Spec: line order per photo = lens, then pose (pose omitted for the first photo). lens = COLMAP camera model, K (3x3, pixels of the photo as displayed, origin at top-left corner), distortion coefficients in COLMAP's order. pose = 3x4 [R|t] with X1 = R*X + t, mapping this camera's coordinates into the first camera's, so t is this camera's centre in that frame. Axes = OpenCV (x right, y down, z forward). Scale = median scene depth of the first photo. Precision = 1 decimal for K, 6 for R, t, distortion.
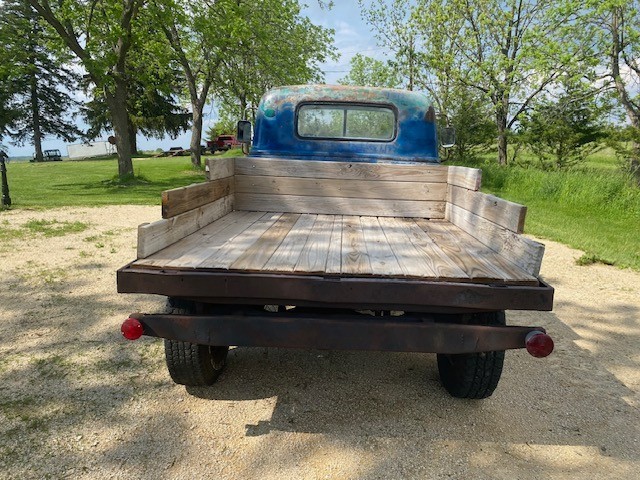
lens RADIAL K [[484.9, 0, 320.0], [0, 484.9, 240.0], [0, 0, 1]] dist [0.077857, -0.115230]
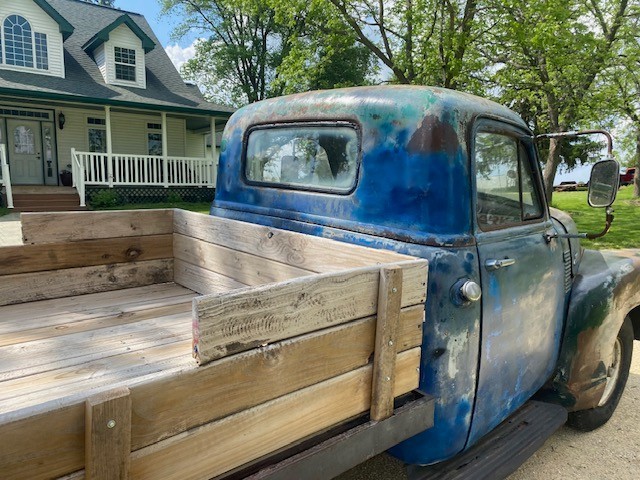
lens RADIAL K [[484.9, 0, 320.0], [0, 484.9, 240.0], [0, 0, 1]] dist [0.077857, -0.115230]
pose [[0.699185, 0.097273, -0.708292, 0.104157], [-0.143416, 0.989646, -0.005659, -0.032822], [0.700408, 0.105537, 0.705897, 0.141142]]
